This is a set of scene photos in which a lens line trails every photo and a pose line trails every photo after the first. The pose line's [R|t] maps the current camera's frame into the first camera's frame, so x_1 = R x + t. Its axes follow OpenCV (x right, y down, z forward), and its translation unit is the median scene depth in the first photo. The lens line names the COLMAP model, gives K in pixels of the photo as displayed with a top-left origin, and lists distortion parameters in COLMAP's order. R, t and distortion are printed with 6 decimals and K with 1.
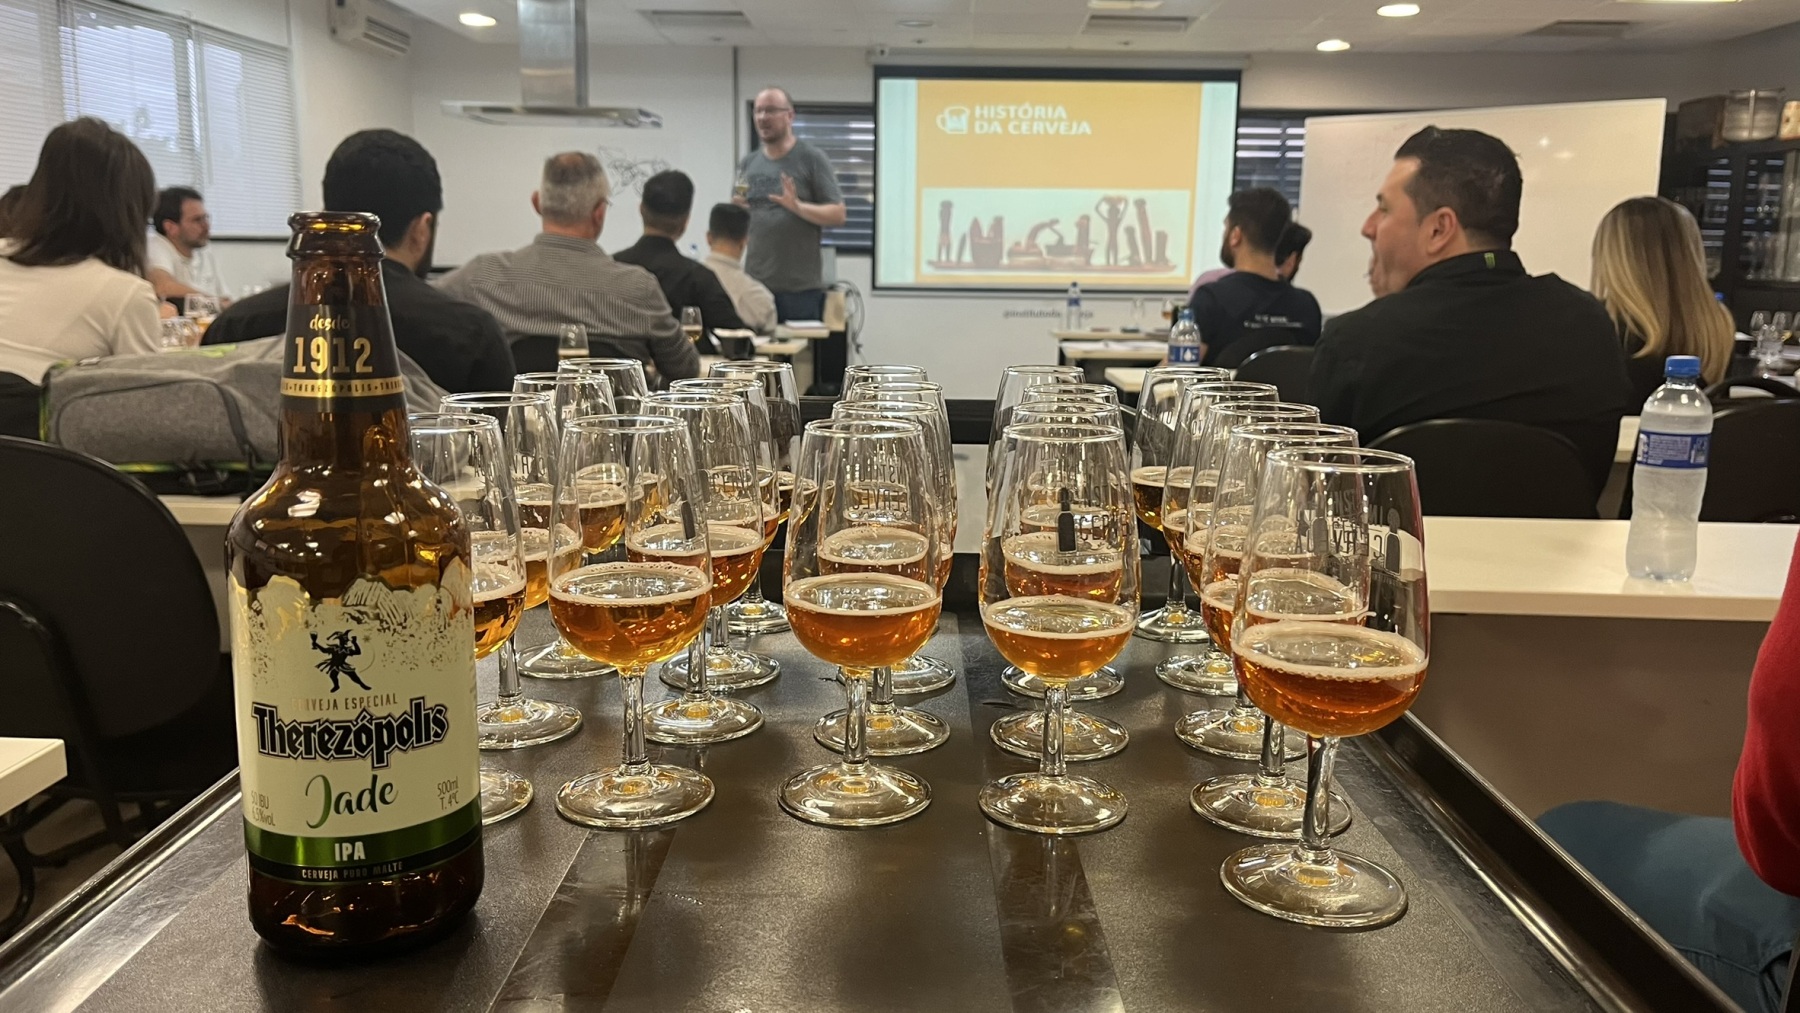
lens RADIAL K [[1359.9, 0, 901.6], [0, 1359.9, 503.6], [0, 0, 1]] dist [0.037473, -0.000638]
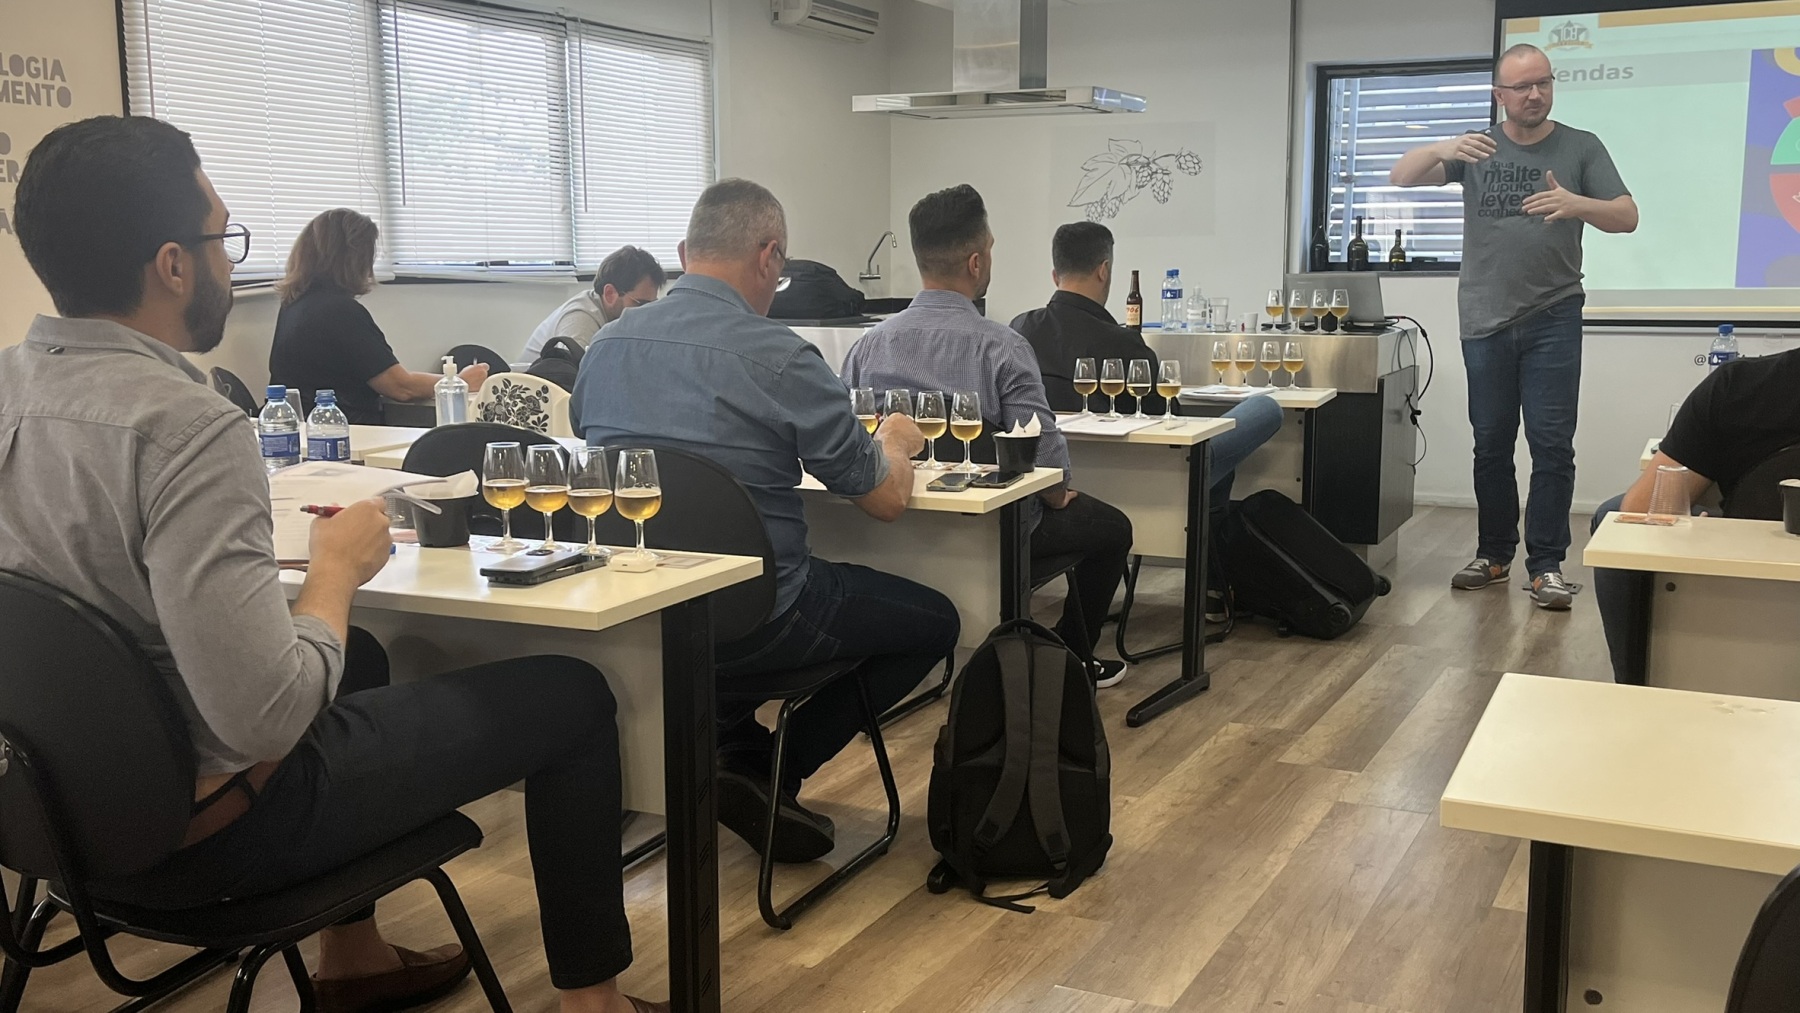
lens RADIAL K [[1705.5, 0, 914.0], [0, 1705.5, 512.4], [0, 0, 1]] dist [-0.000202, 0.000000]
pose [[0.910166, 0.037709, -0.412523, 0.087310], [-0.054561, 0.998085, -0.029144, -0.028870], [0.410634, 0.049034, 0.910481, 0.136857]]
